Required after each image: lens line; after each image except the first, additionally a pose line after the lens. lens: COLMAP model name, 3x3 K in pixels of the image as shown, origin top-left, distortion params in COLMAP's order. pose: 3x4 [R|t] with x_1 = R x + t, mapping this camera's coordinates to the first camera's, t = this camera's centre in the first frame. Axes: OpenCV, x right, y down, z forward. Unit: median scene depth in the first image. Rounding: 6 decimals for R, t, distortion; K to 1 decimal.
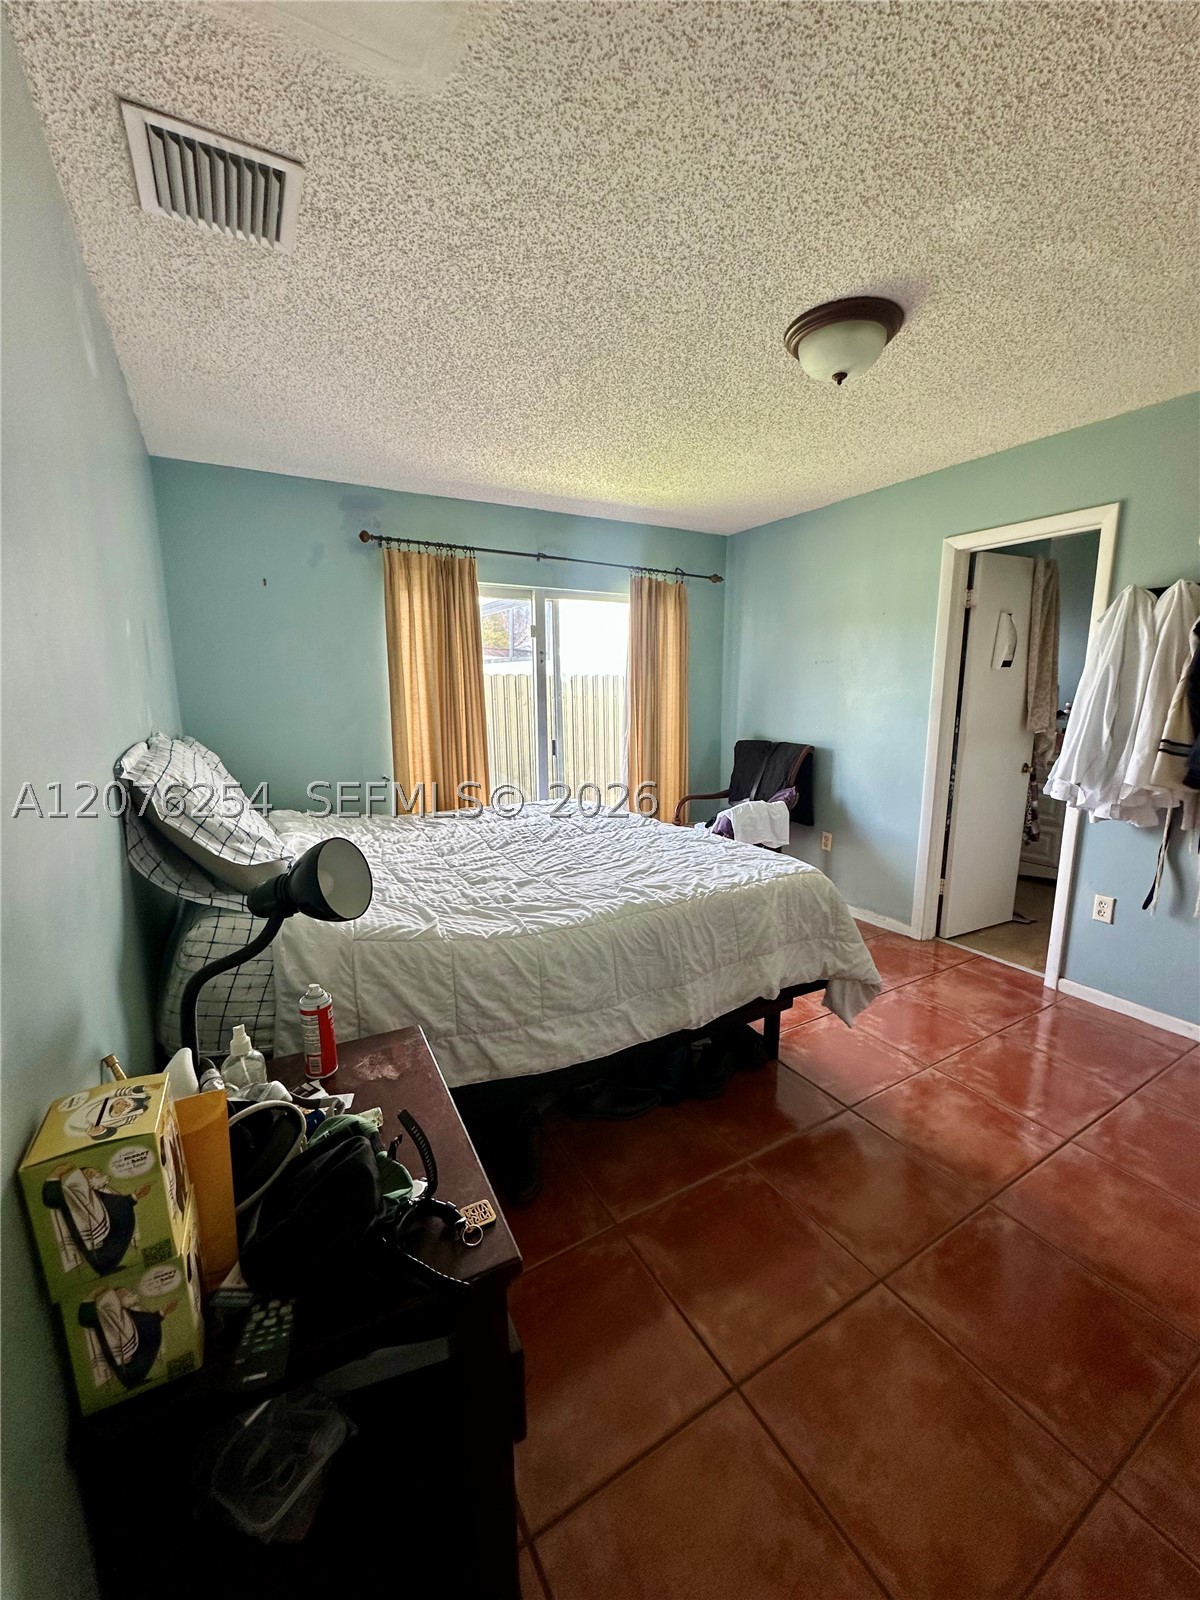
lens RADIAL K [[644.9, 0, 603.1], [0, 644.9, 799.3], [0, 0, 1]] dist [-0.003597, 0.000514]
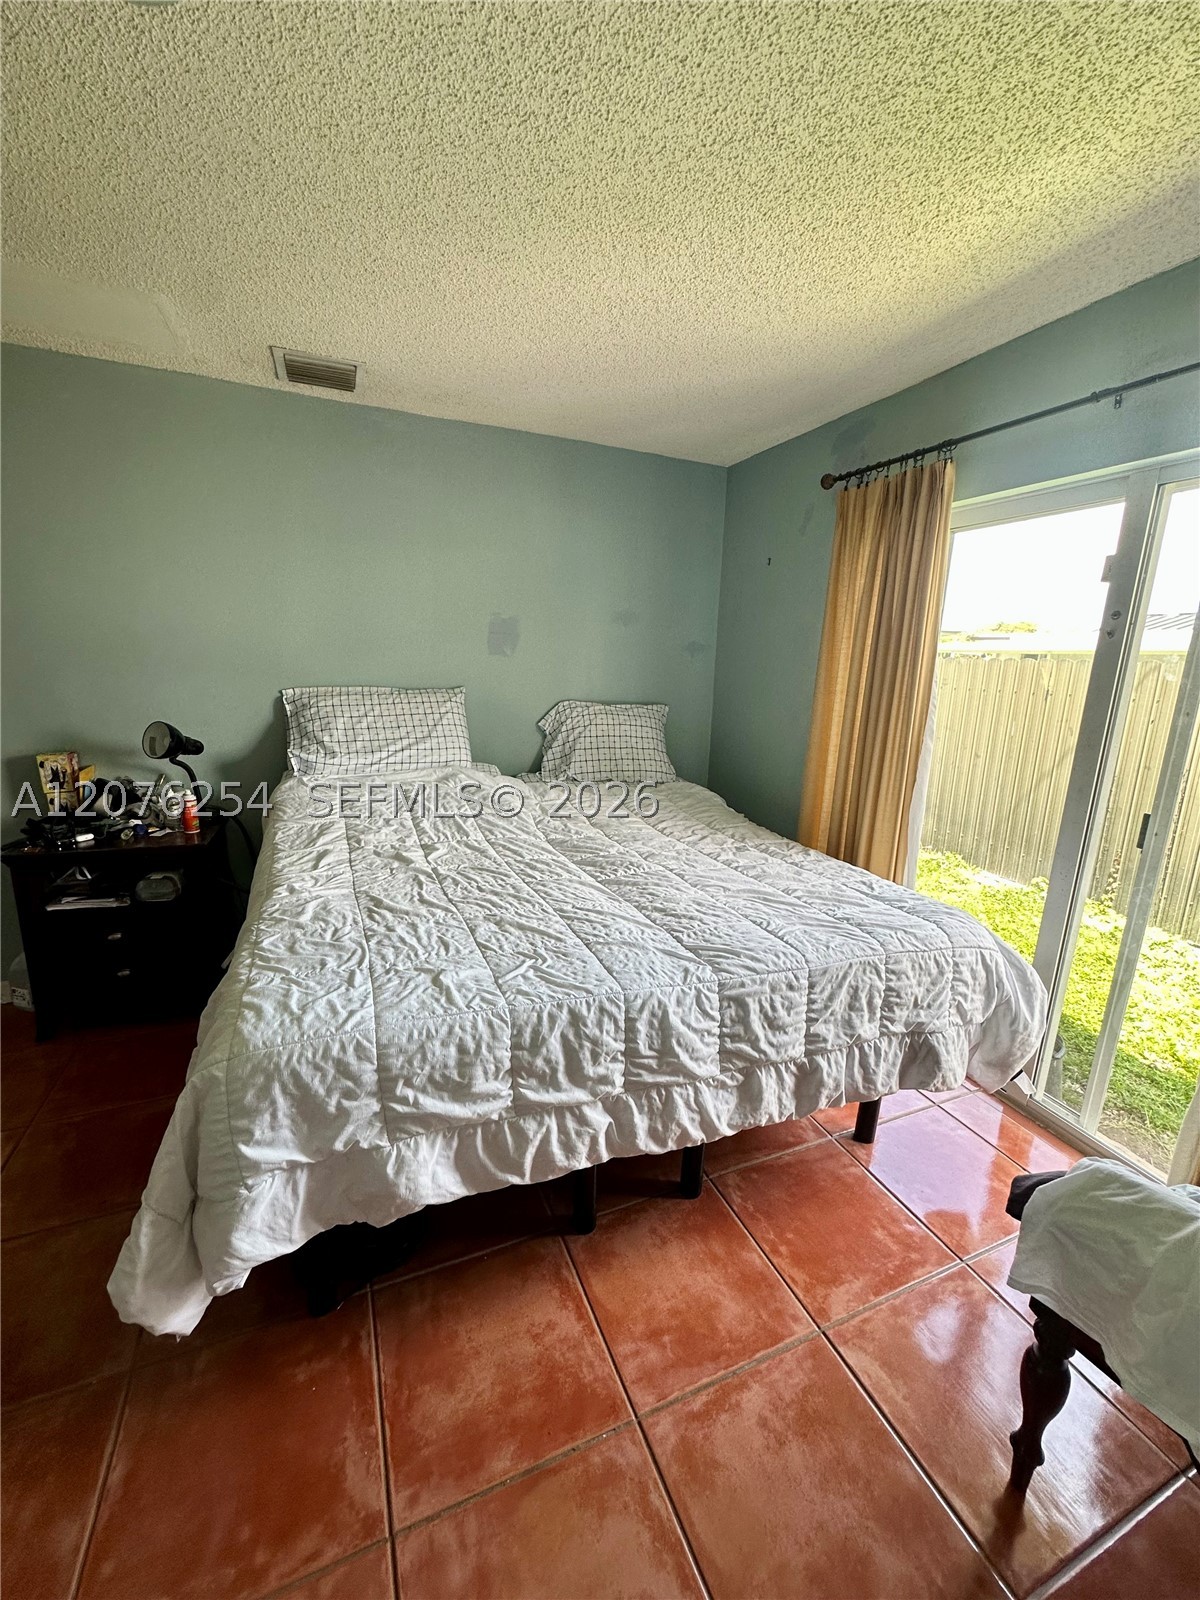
lens RADIAL K [[644.7, 0, 608.2], [0, 644.7, 799.8], [0, 0, 1]] dist [-0.003227, 0.000594]
pose [[-0.130096, 0.220246, -0.966730, 0.668112], [-0.202384, 0.948590, 0.243349, -0.227114], [0.970626, 0.227309, -0.078834, 1.149824]]
